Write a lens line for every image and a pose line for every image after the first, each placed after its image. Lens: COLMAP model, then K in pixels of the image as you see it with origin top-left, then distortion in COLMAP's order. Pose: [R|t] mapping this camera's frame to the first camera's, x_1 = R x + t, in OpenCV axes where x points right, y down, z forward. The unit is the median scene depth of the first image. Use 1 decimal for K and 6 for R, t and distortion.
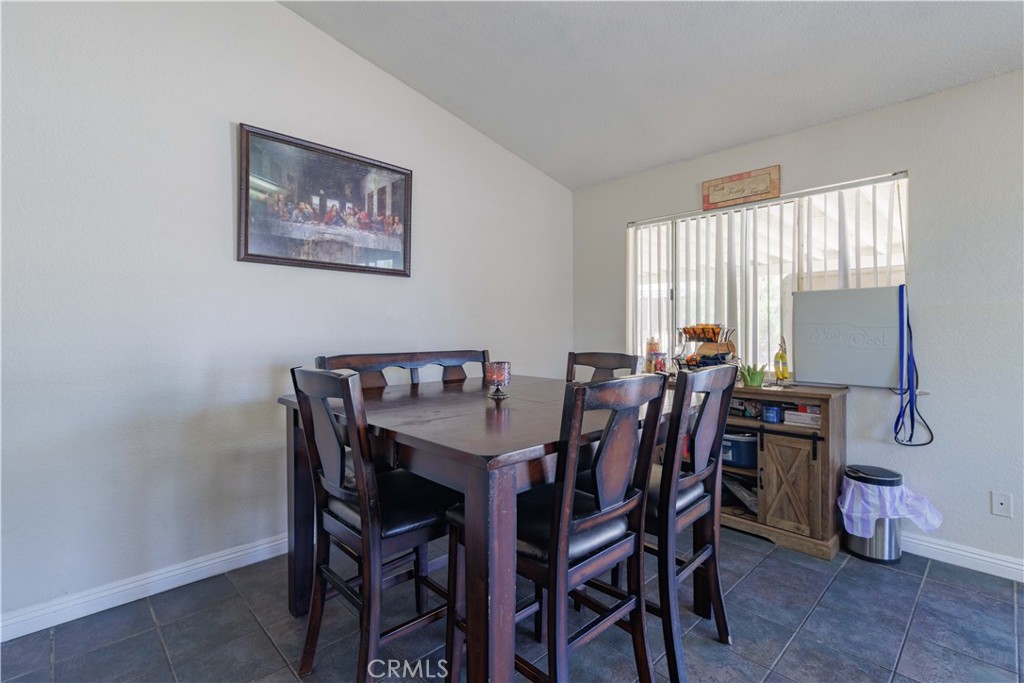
lens RADIAL K [[474.7, 0, 517.4], [0, 474.7, 328.9], [0, 0, 1]] dist [0.002344, 0.000641]
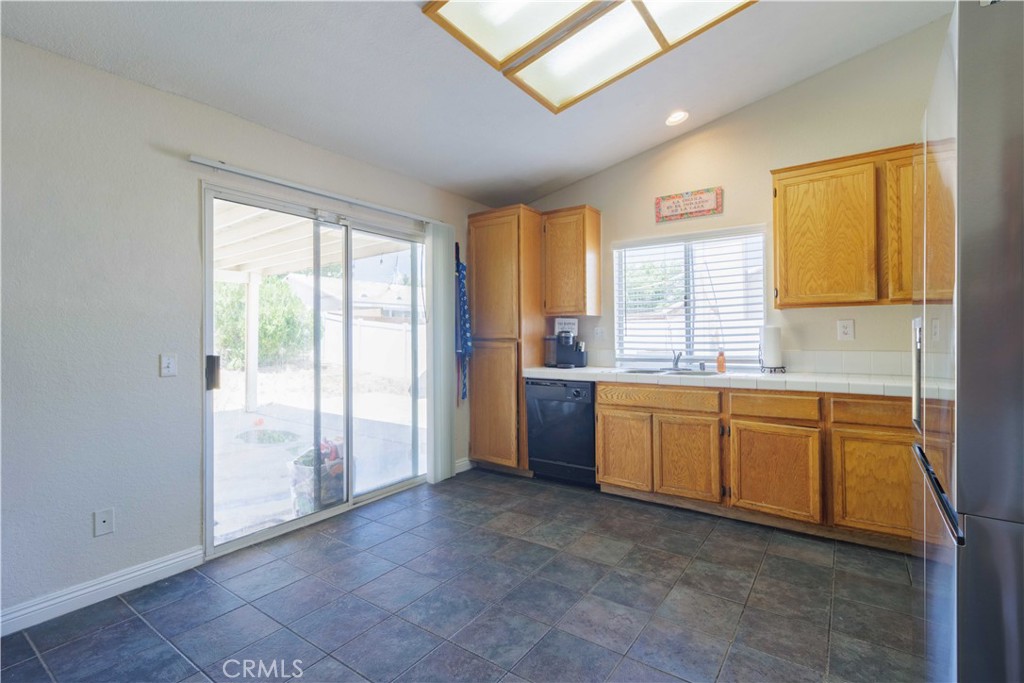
lens RADIAL K [[469.0, 0, 516.5], [0, 469.0, 327.0], [0, 0, 1]] dist [0.001872, 0.000834]
pose [[-0.184681, 0.021642, 0.982560, -0.052706], [0.009858, 0.999748, -0.020167, 0.007344], [-0.982749, 0.005962, -0.184848, 0.321625]]
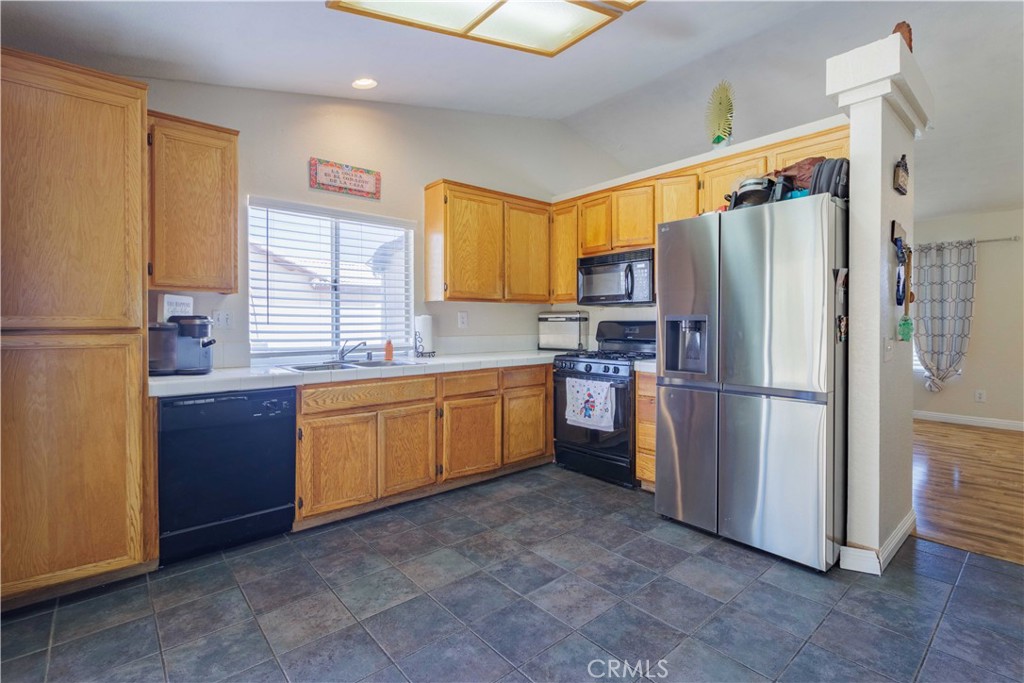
lens RADIAL K [[479.4, 0, 515.4], [0, 479.4, 324.4], [0, 0, 1]] dist [-0.000337, 0.000190]
pose [[-0.998711, -0.000061, 0.050764, 0.688370], [0.000395, 0.999960, 0.008964, 0.000161], [-0.050762, 0.008973, -0.998670, 0.822905]]
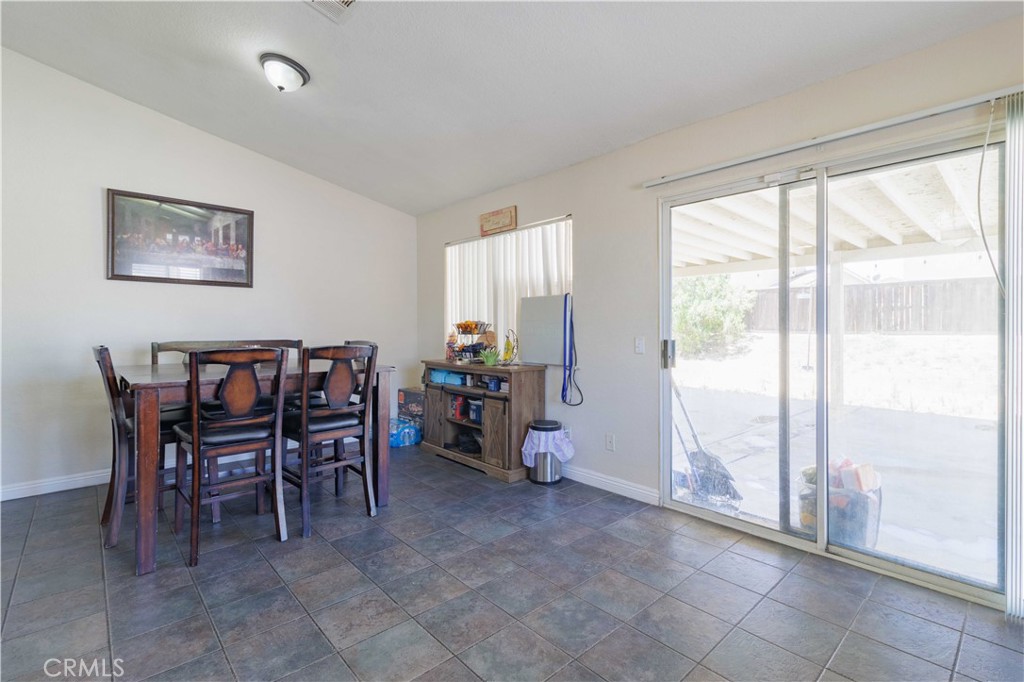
lens RADIAL K [[469.0, 0, 516.5], [0, 469.0, 326.5], [0, 0, 1]] dist [0.001872, 0.000834]
pose [[0.999708, -0.001071, -0.024123, 0.665307], [0.001084, 0.999999, 0.000556, 0.005624], [0.024122, -0.000582, 0.999709, -0.408747]]
